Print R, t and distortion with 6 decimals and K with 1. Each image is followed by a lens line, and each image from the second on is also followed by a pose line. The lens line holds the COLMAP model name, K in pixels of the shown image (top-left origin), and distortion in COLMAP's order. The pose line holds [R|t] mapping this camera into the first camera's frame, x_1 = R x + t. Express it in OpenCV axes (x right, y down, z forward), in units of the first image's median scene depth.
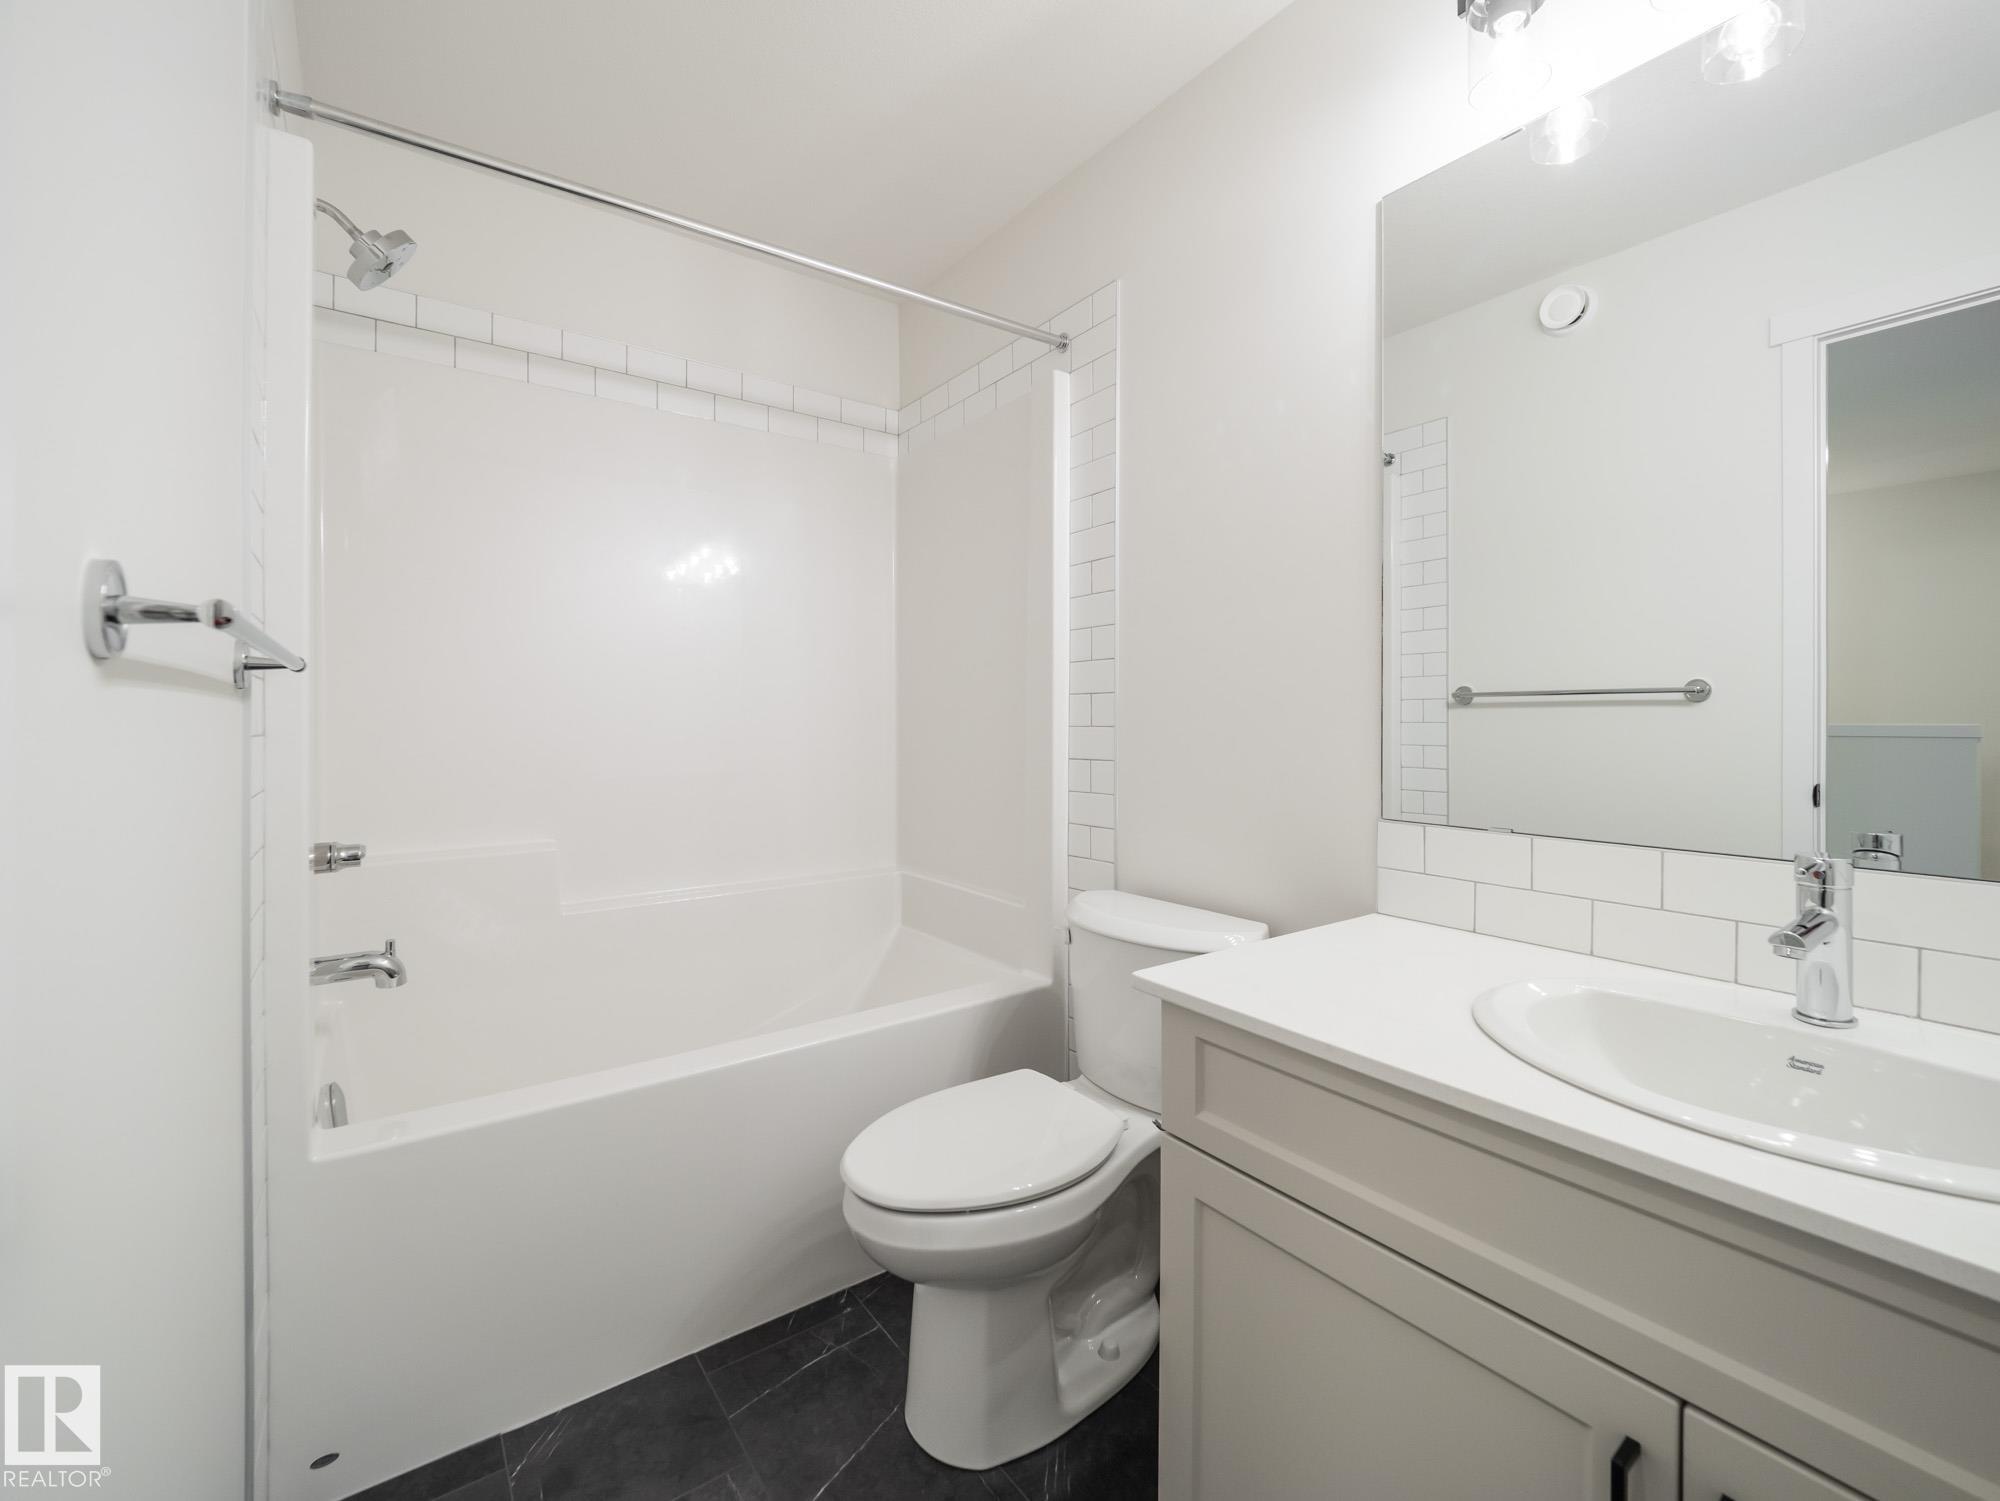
lens RADIAL K [[797.4, 0, 1001.2], [0, 797.4, 725.4], [0, 0, 1]] dist [-0.001842, 0.006168]
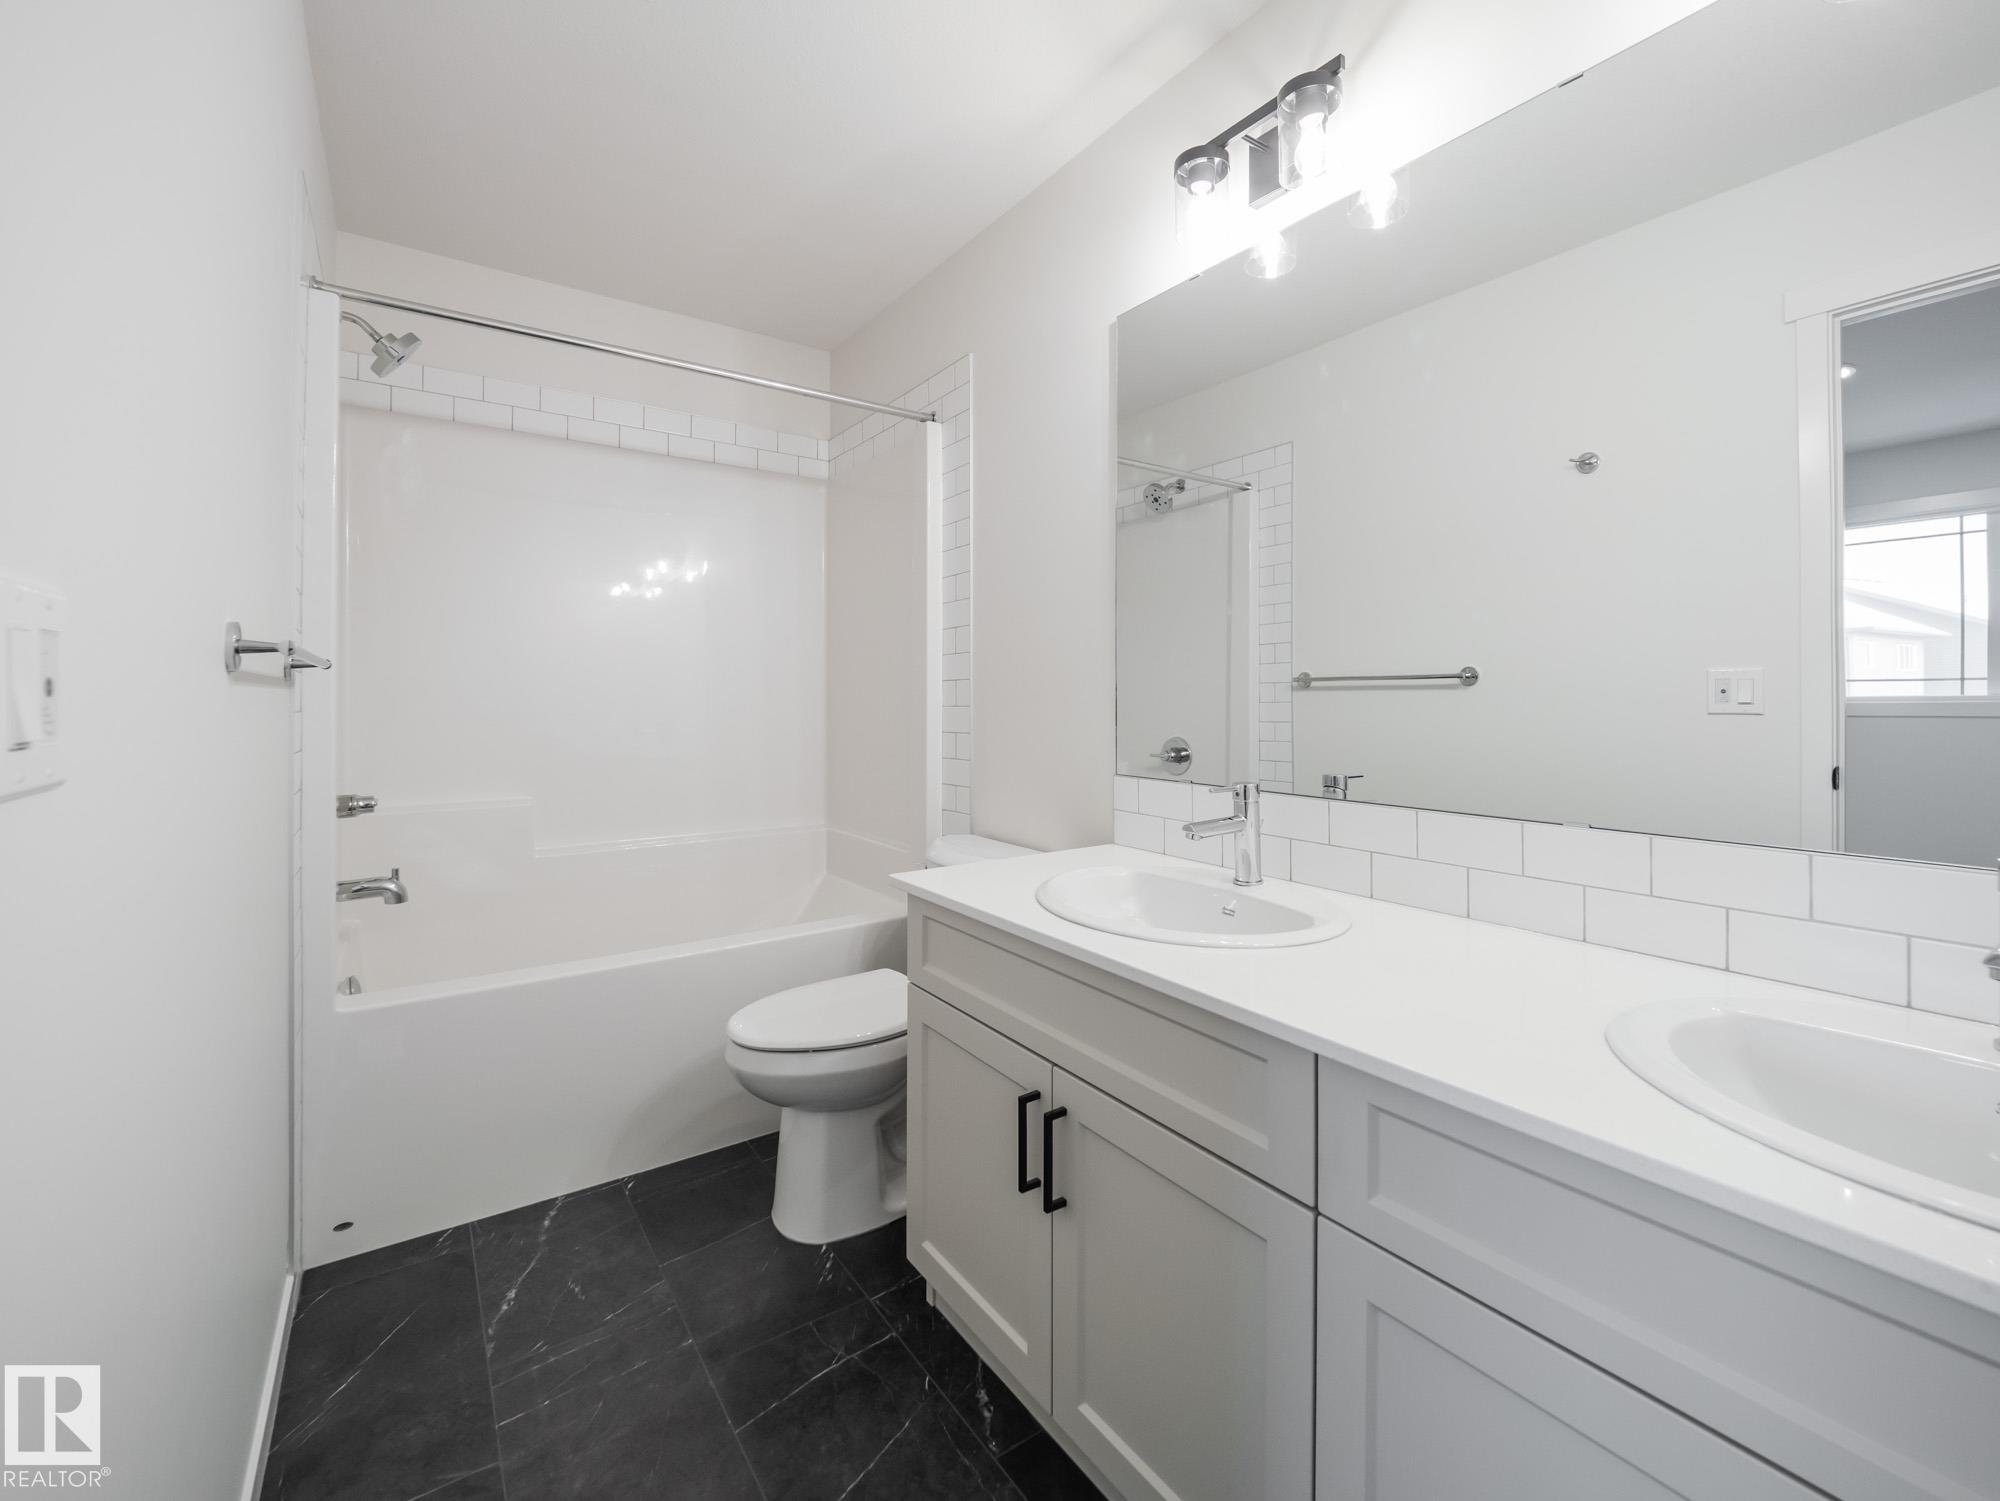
lens RADIAL K [[799.5, 0, 1005.1], [0, 799.5, 703.2], [0, 0, 1]] dist [0.020193, -0.000086]
pose [[0.999605, -0.001421, -0.028063, 0.275164], [0.001268, 0.999984, -0.005470, 0.004114], [0.028070, 0.005433, 0.999591, -0.305262]]
